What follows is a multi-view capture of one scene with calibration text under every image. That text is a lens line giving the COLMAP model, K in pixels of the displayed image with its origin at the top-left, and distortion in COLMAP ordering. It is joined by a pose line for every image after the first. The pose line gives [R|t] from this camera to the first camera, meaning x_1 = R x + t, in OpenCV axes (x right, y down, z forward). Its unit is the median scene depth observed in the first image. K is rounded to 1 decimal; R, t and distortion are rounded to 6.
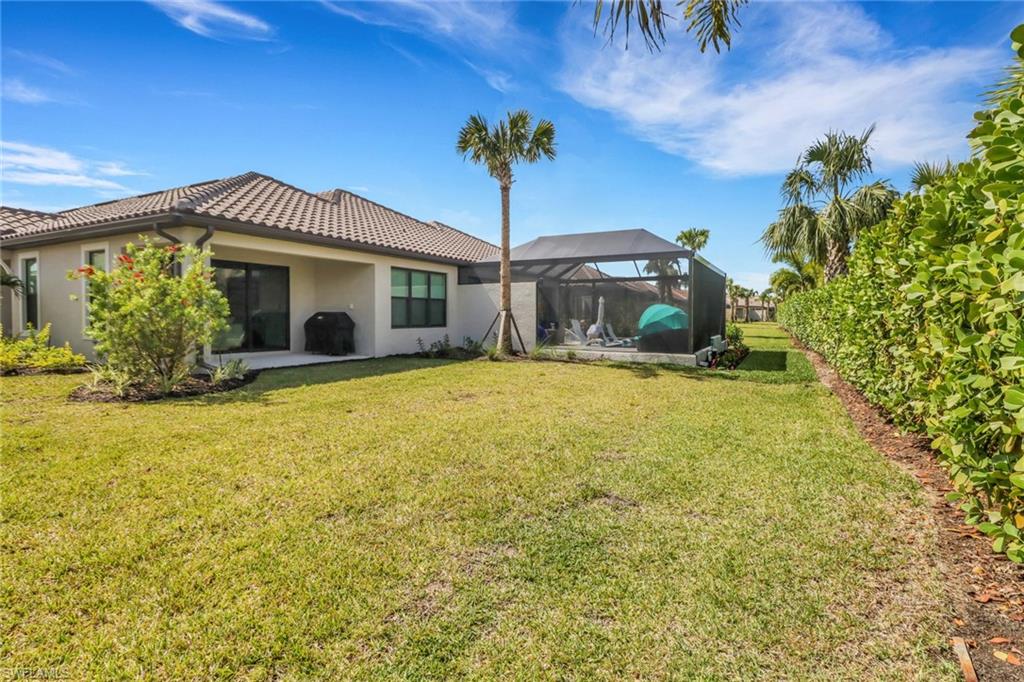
lens RADIAL K [[490.6, 0, 510.8], [0, 490.6, 326.2], [0, 0, 1]] dist [0.004479, 0.000498]
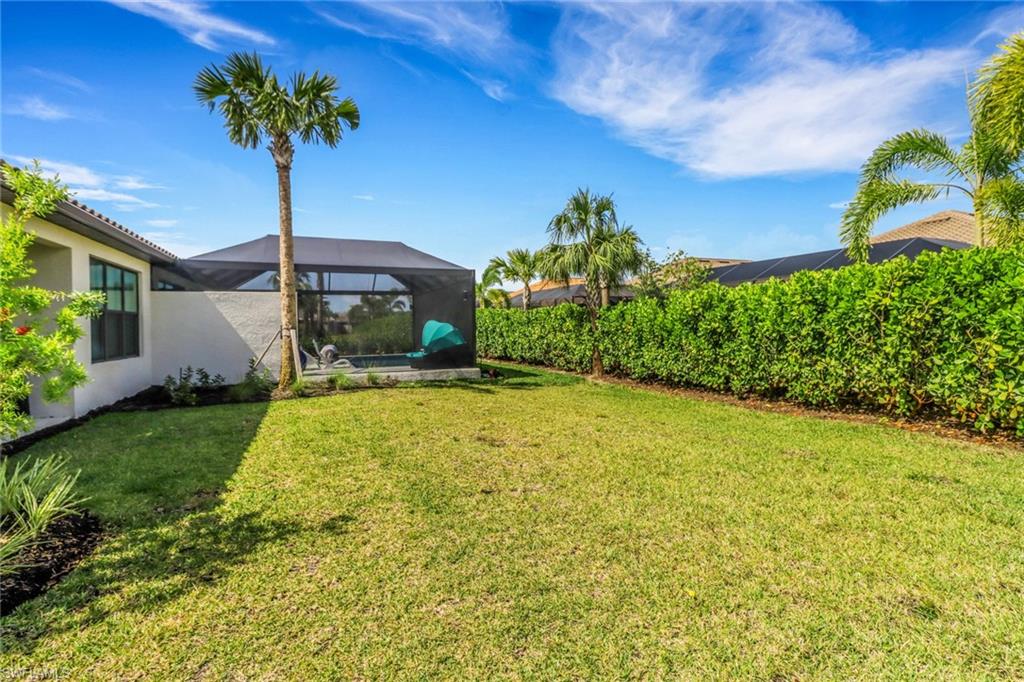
lens RADIAL K [[490.6, 0, 510.8], [0, 490.6, 326.2], [0, 0, 1]] dist [0.004479, 0.000498]
pose [[0.601636, -0.011229, 0.798691, -0.399343], [0.035520, 0.999288, -0.012706, -0.014598], [-0.797980, 0.036014, 0.601607, 0.270224]]
